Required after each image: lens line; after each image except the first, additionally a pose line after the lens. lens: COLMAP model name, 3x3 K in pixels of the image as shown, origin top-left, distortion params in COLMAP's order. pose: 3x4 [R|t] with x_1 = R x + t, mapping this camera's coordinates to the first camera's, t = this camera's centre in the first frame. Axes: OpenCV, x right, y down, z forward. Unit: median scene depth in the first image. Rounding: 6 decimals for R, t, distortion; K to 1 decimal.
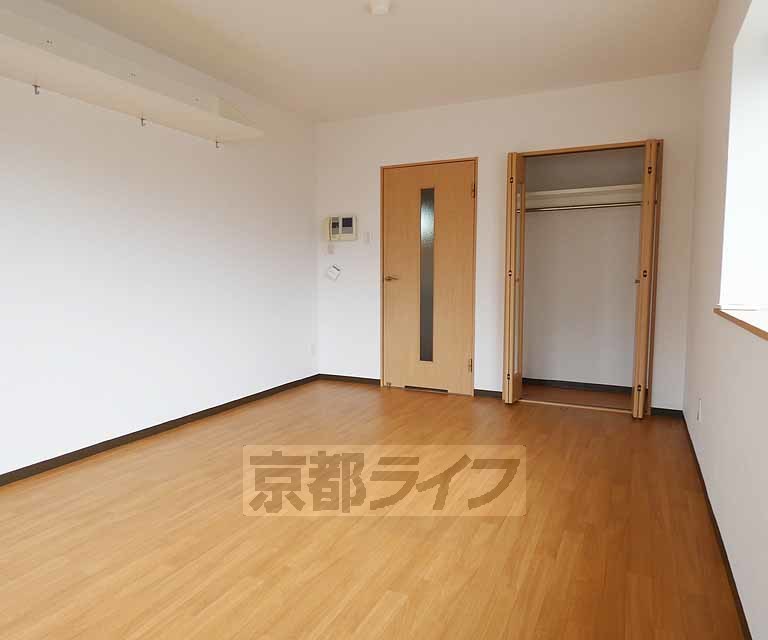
lens RADIAL K [[509.5, 0, 384.0], [0, 509.5, 320.0], [0, 0, 1]] dist [-0.000402, -0.000046]
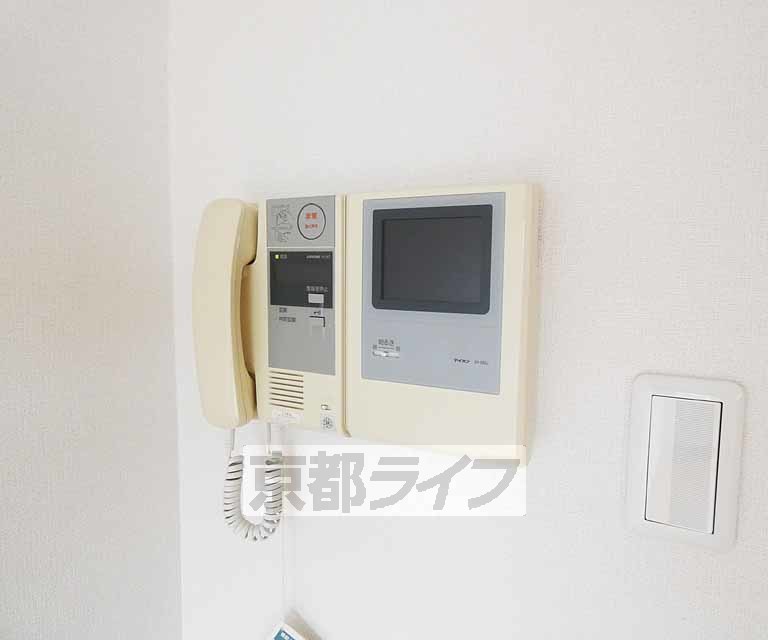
lens RADIAL K [[509.5, 0, 384.0], [0, 509.5, 320.0], [0, 0, 1]] dist [-0.000402, -0.000046]
pose [[0.999940, 0.010430, -0.003396, -0.078784], [-0.010428, 0.999945, 0.000529, -0.179008], [0.003402, -0.000494, 0.999994, 0.903322]]
